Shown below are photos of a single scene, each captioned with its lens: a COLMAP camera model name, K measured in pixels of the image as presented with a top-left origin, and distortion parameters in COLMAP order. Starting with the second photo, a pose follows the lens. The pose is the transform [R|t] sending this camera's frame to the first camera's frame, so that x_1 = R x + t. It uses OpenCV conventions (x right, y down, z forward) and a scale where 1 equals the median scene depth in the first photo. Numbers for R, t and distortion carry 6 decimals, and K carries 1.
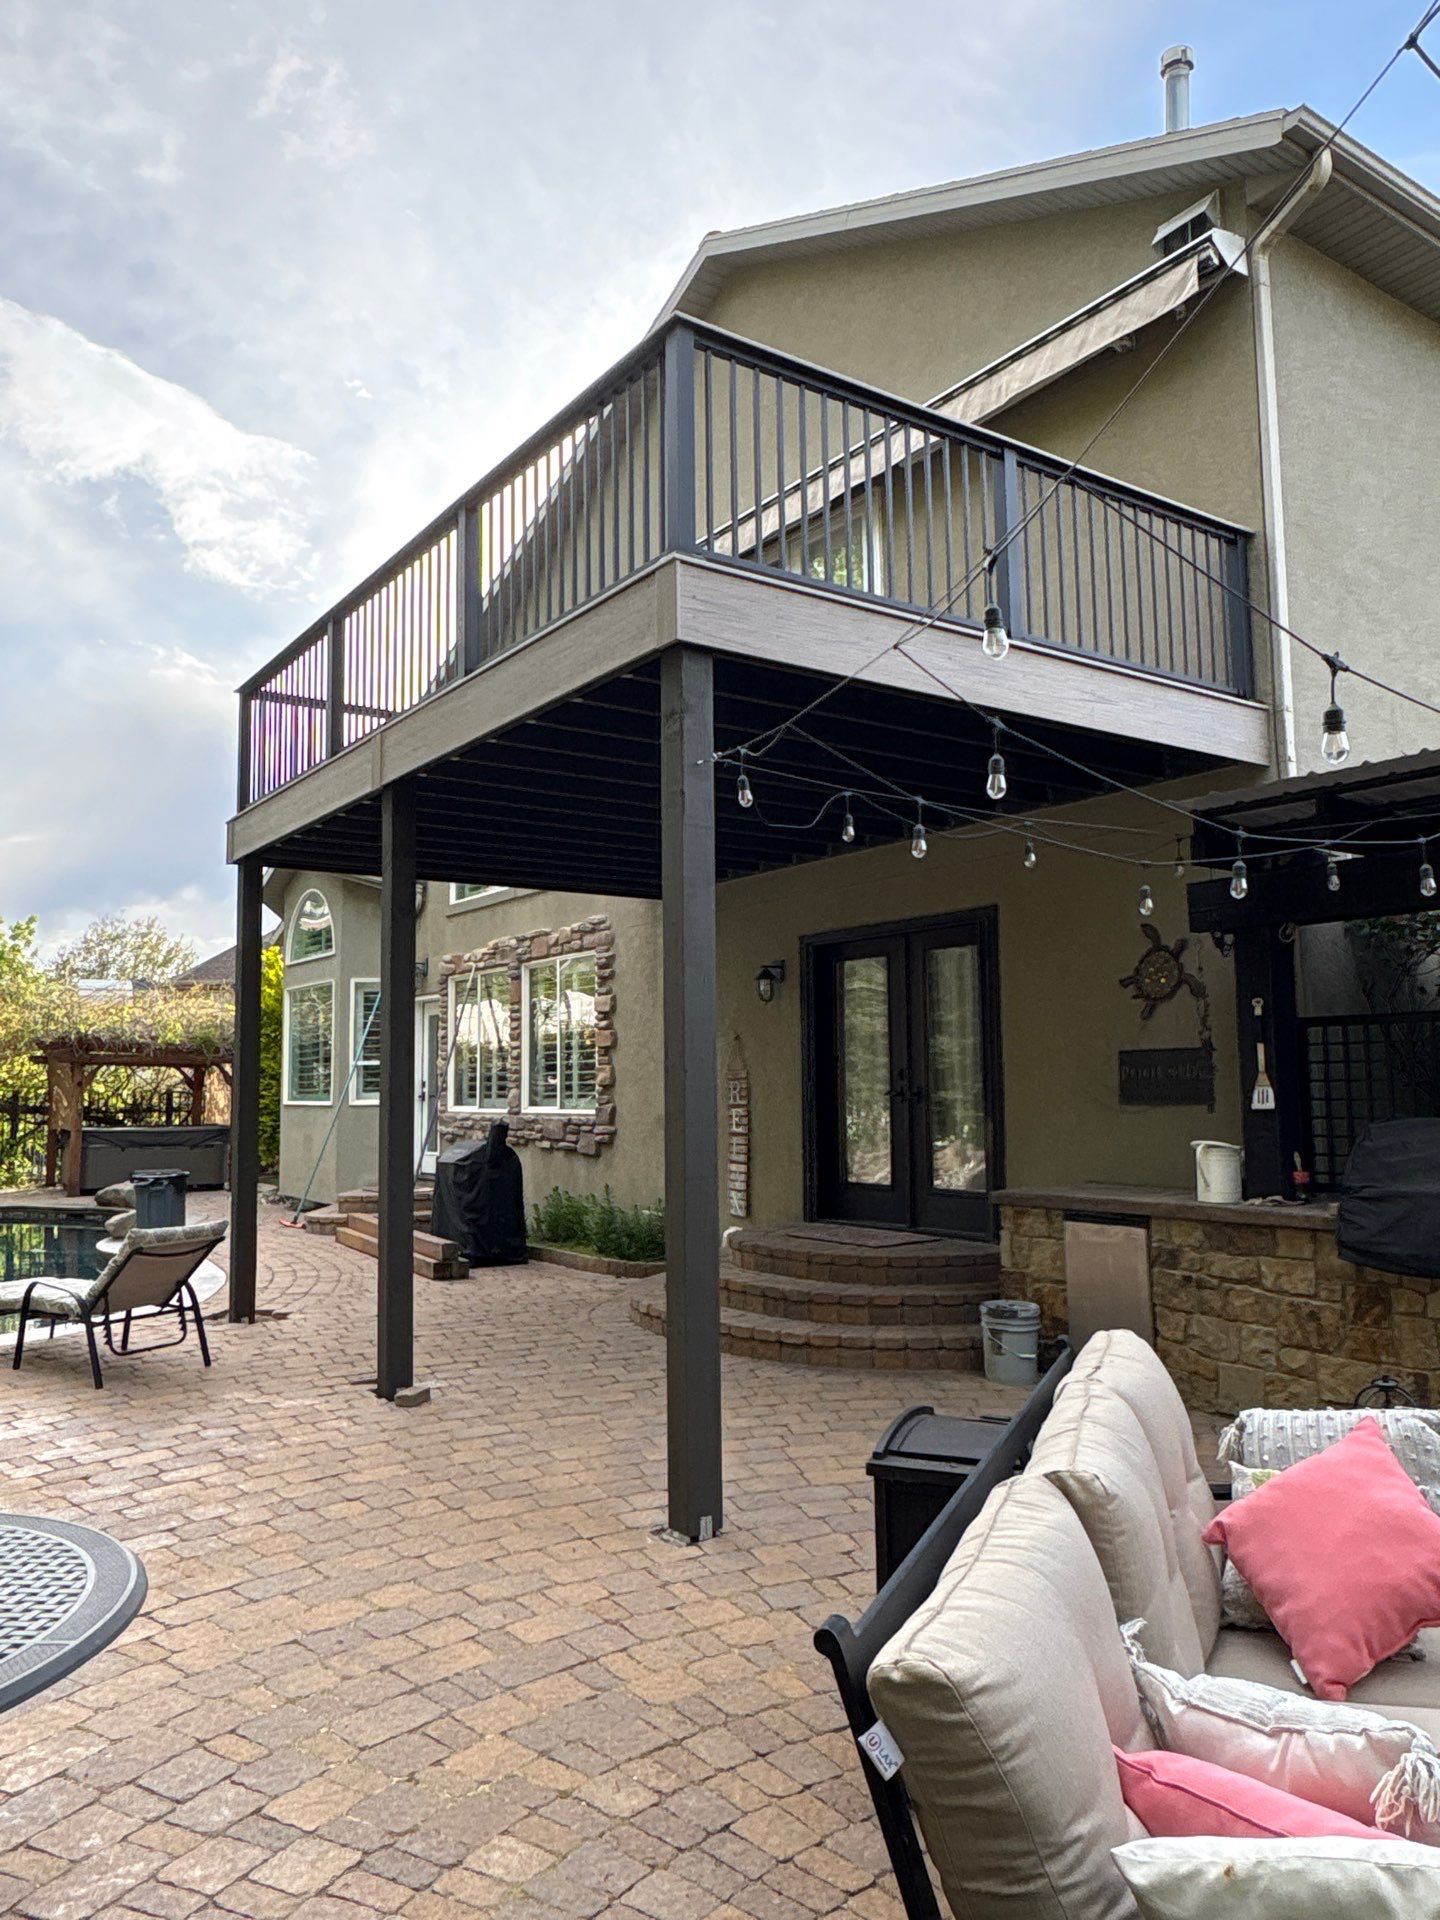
lens RADIAL K [[1359.9, 0, 720.0], [0, 1359.9, 960.0], [0, 0, 1]] dist [-0.000837, -0.000234]
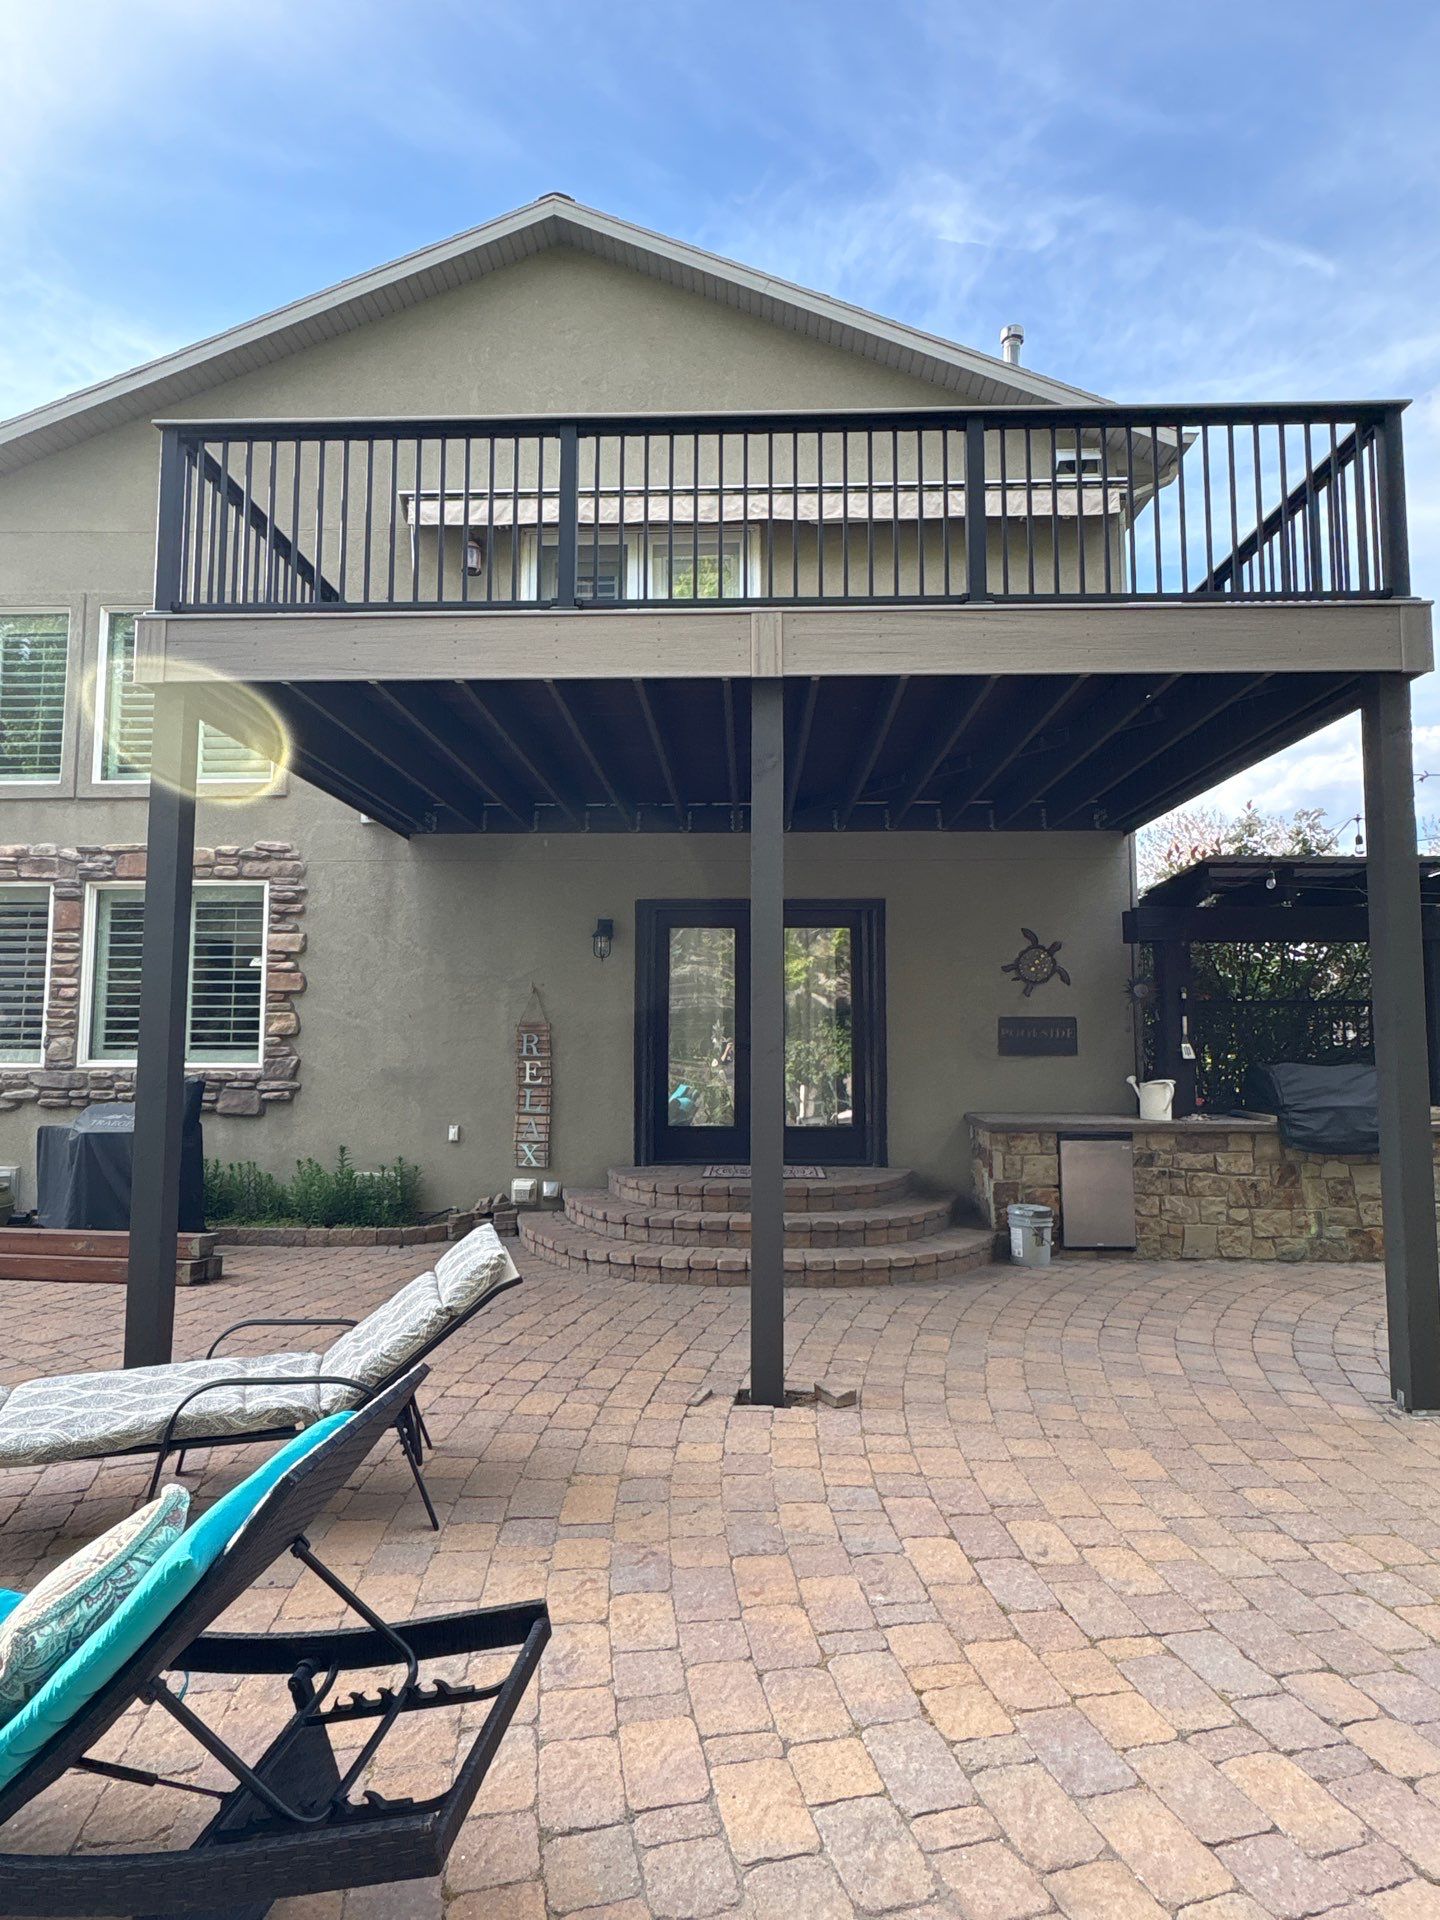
lens RADIAL K [[1023.1, 0, 720.0], [0, 1023.1, 960.0], [0, 0, 1]] dist [-0.001003, 0.000079]
pose [[0.598021, 0.076346, 0.797836, -0.726145], [-0.083217, 0.995987, -0.032932, 0.067914], [-0.797149, -0.046699, 0.601974, 0.613365]]
